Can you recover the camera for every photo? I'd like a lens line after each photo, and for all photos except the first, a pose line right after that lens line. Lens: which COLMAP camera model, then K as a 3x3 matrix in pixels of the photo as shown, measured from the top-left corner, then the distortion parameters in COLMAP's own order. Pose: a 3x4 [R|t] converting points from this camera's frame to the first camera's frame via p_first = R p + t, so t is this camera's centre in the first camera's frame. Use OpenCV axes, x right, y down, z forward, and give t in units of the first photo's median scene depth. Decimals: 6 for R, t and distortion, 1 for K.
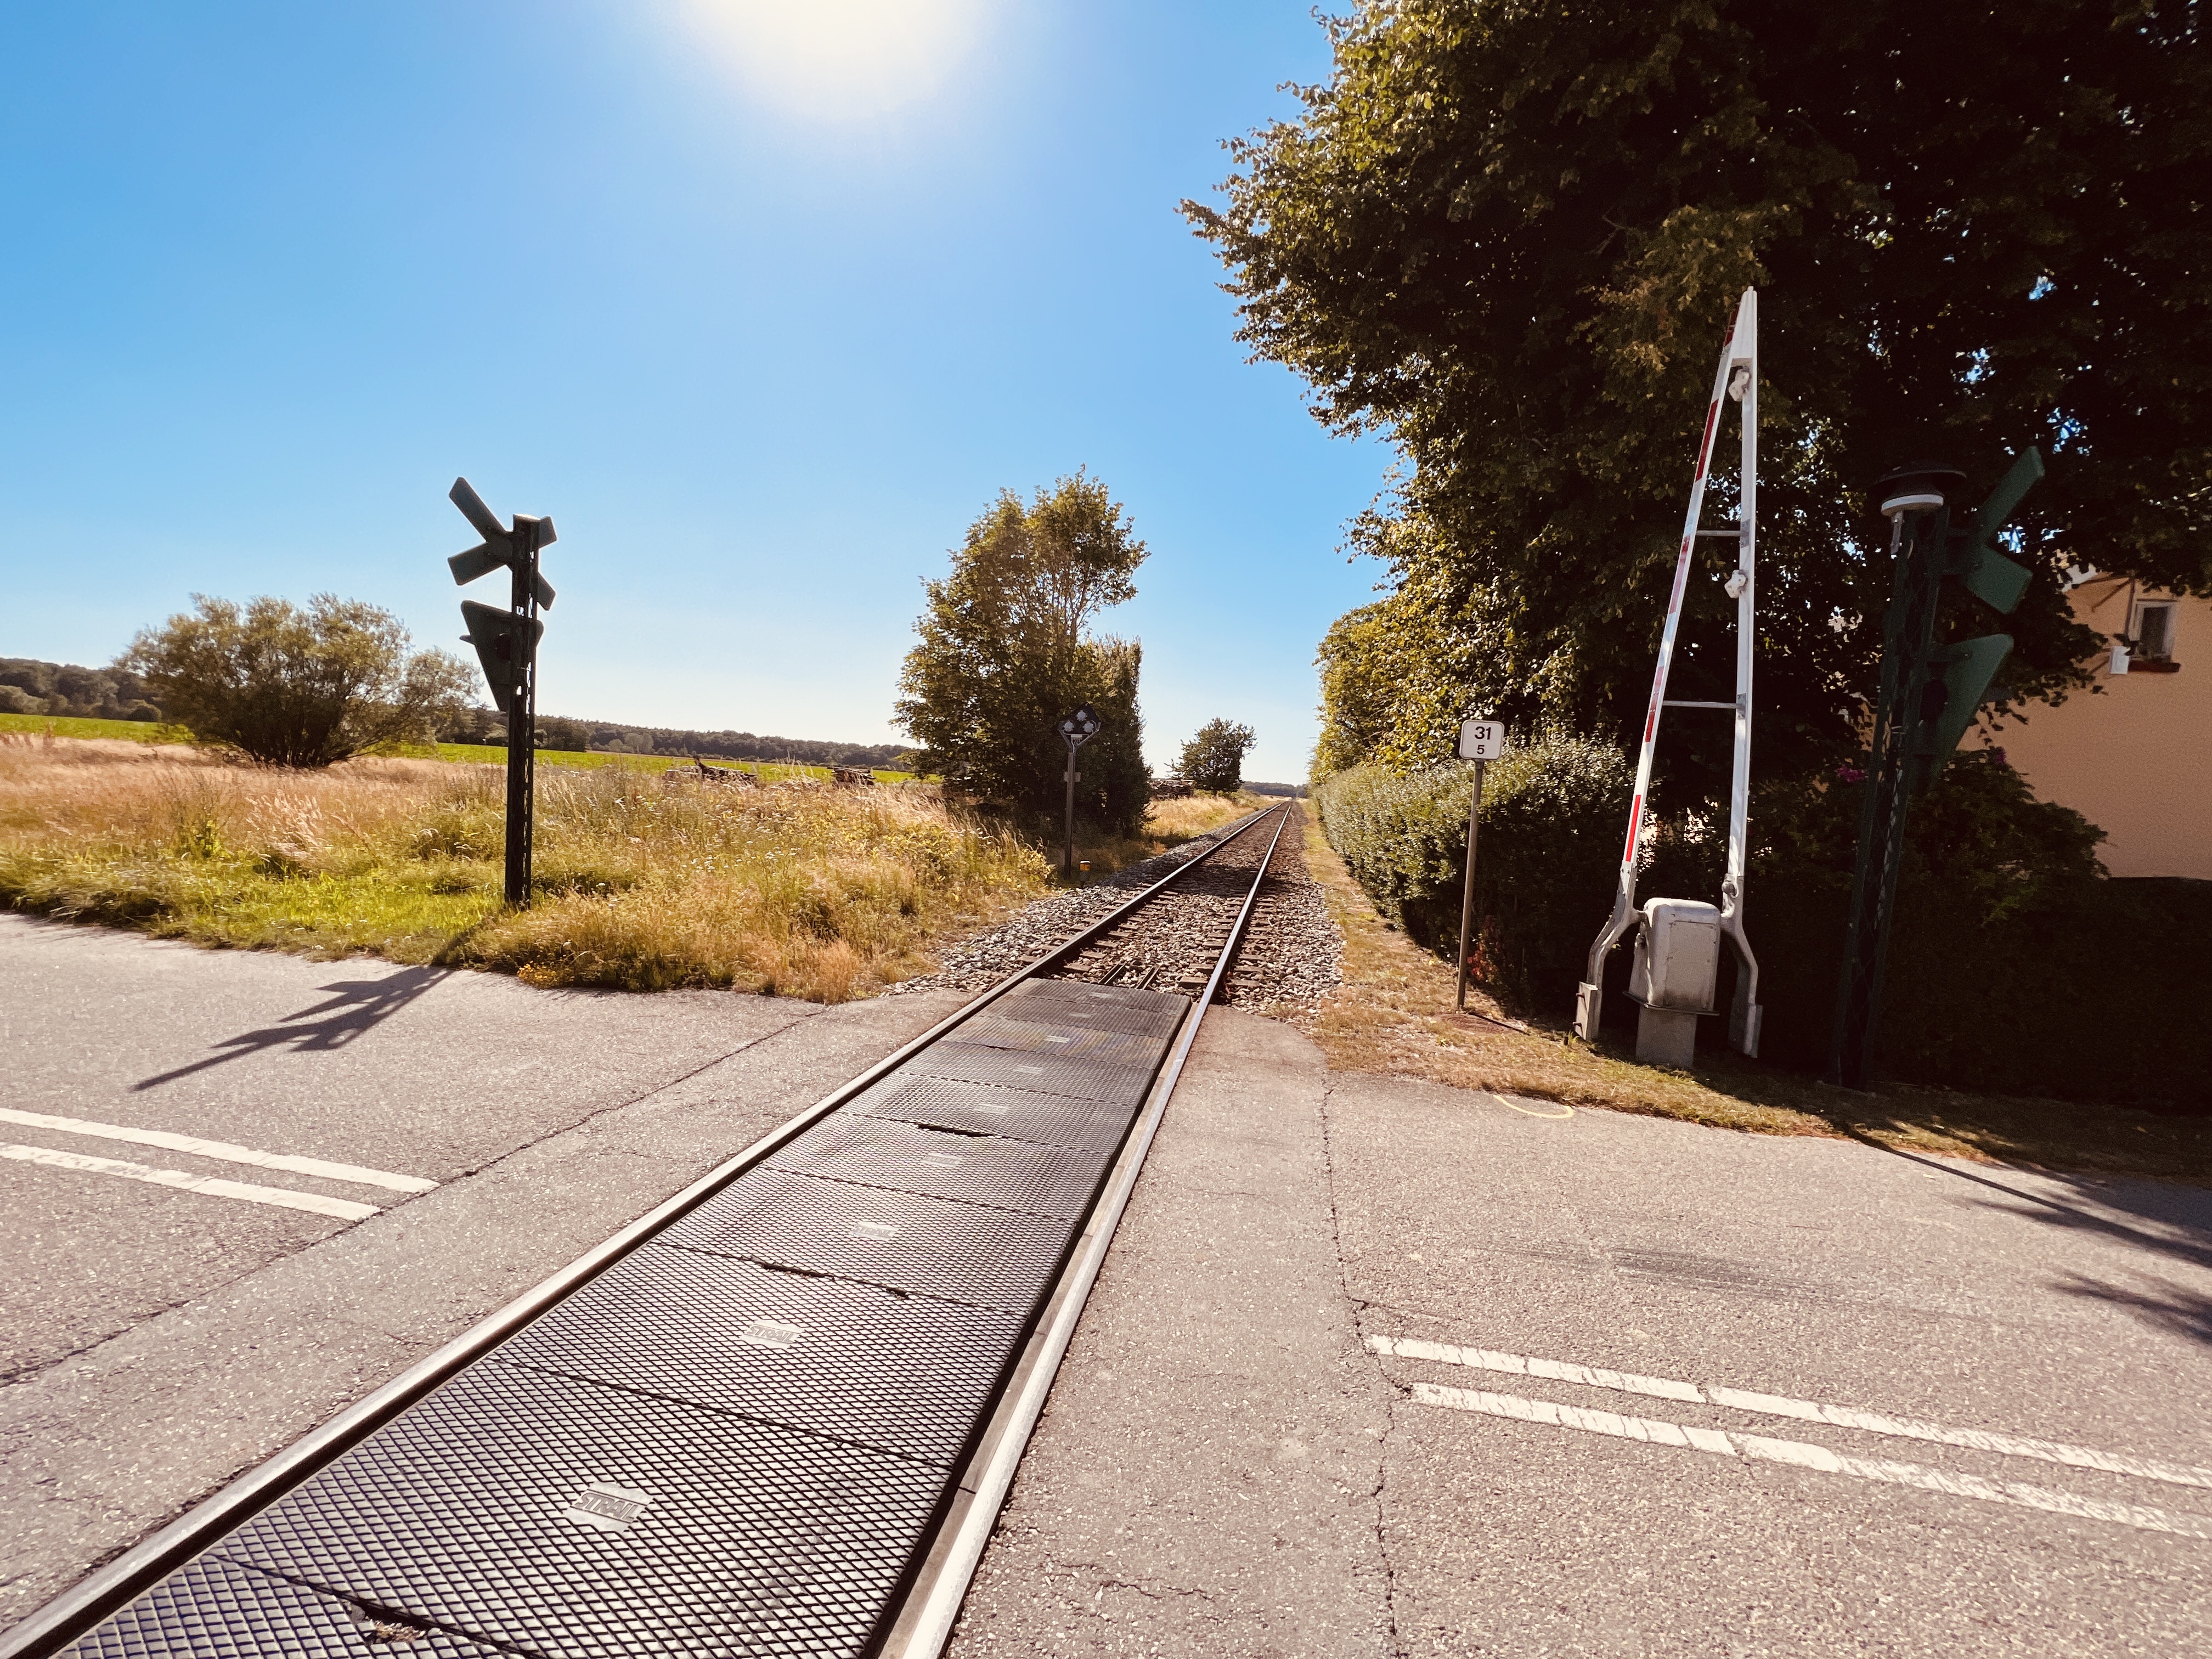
lens RADIAL K [[892.9, 0, 1108.3], [0, 892.9, 830.2], [0, 0, 1]] dist [0.002446, 0.000456]
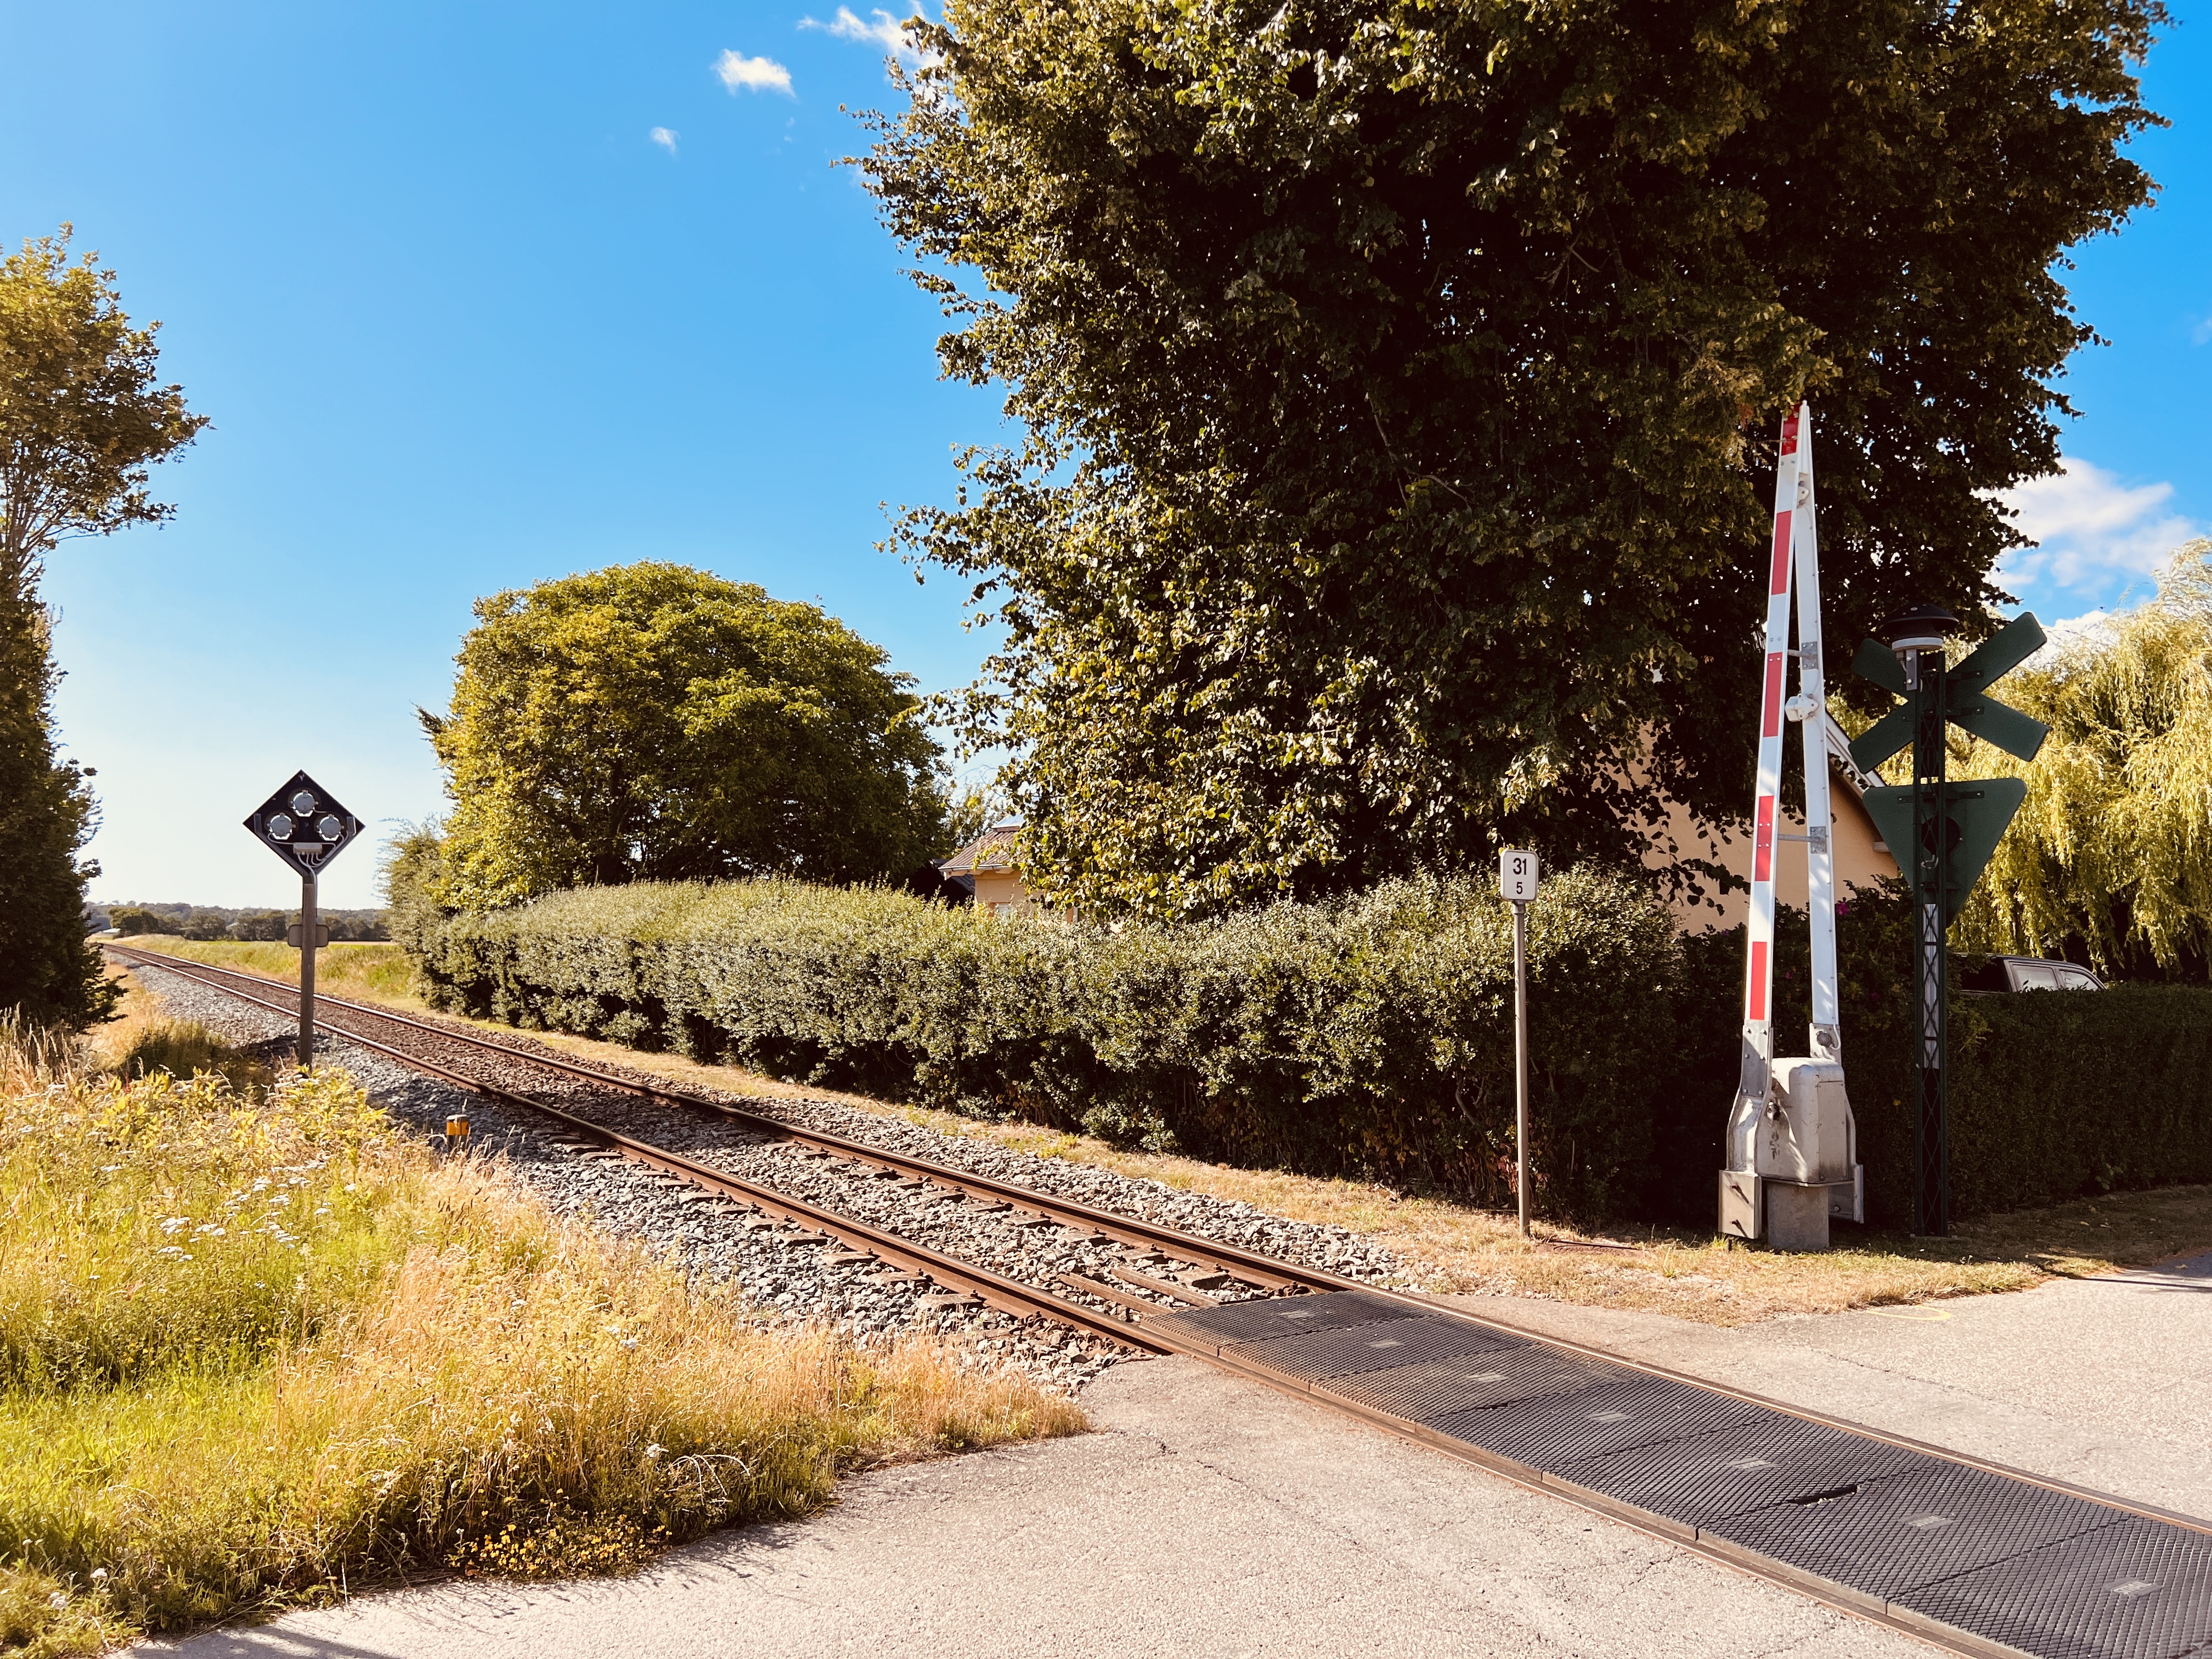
lens RADIAL K [[1669.4, 0, 1106.0], [0, 1669.4, 829.5], [0, 0, 1]] dist [0.085139, -0.096784]
pose [[0.709085, -0.011593, 0.705027, -1.050848], [0.071267, 0.995923, -0.055302, -0.106017], [-0.701512, 0.089459, 0.707021, 0.280564]]
